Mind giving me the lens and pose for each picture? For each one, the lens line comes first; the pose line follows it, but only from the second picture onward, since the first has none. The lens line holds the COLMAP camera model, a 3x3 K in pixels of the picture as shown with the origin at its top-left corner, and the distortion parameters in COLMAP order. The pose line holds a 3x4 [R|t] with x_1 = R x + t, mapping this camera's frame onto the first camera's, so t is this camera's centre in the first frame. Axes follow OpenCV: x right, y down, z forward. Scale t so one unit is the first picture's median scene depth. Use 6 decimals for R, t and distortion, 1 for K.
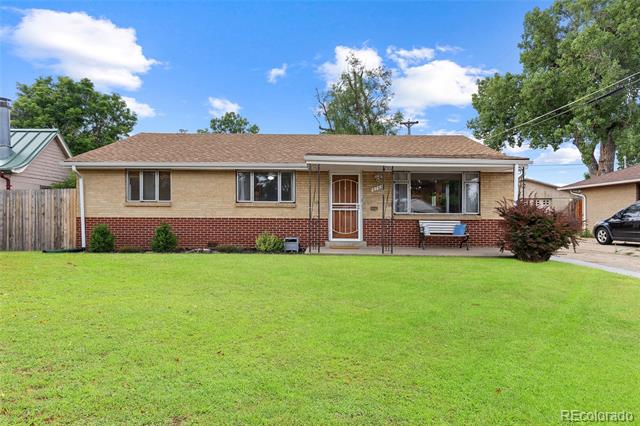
lens RADIAL K [[365.6, 0, 322.3], [0, 365.6, 211.0], [0, 0, 1]] dist [0.021654, -0.008097]
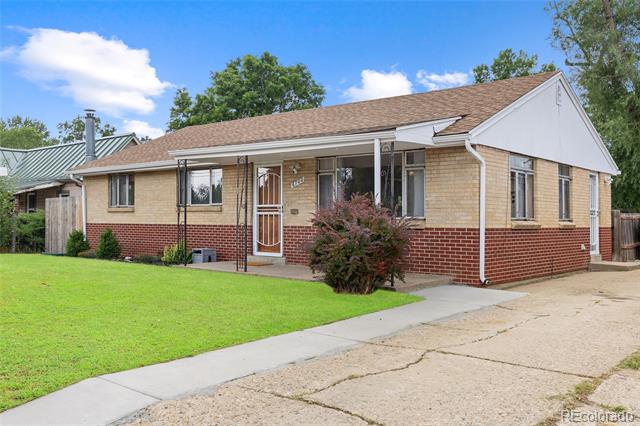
lens RADIAL K [[641.9, 0, 363.2], [0, 641.9, 213.7], [0, 0, 1]] dist [0.000683, 0.000000]
pose [[0.760811, -0.008036, -0.648924, 1.056293], [0.010512, 0.999945, -0.000058, -0.001150], [0.648888, -0.006777, 0.760853, 0.135686]]
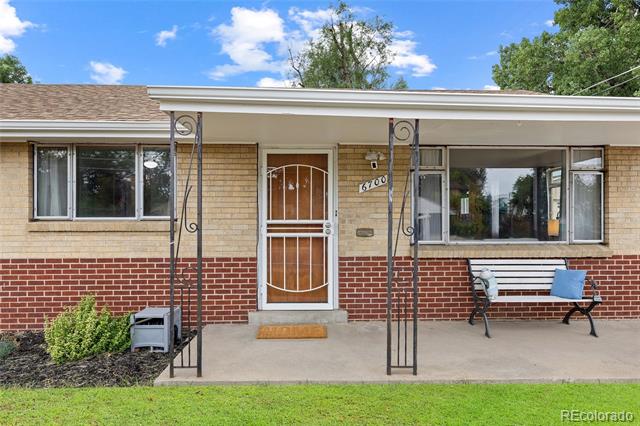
lens RADIAL K [[391.7, 0, 319.4], [0, 391.7, 216.4], [0, 0, 1]] dist [0.005359, 0.001258]
pose [[0.999909, -0.005497, 0.012308, 0.083181], [0.005308, 0.999868, 0.015341, -0.032767], [-0.012391, -0.015274, 0.999807, 0.546740]]
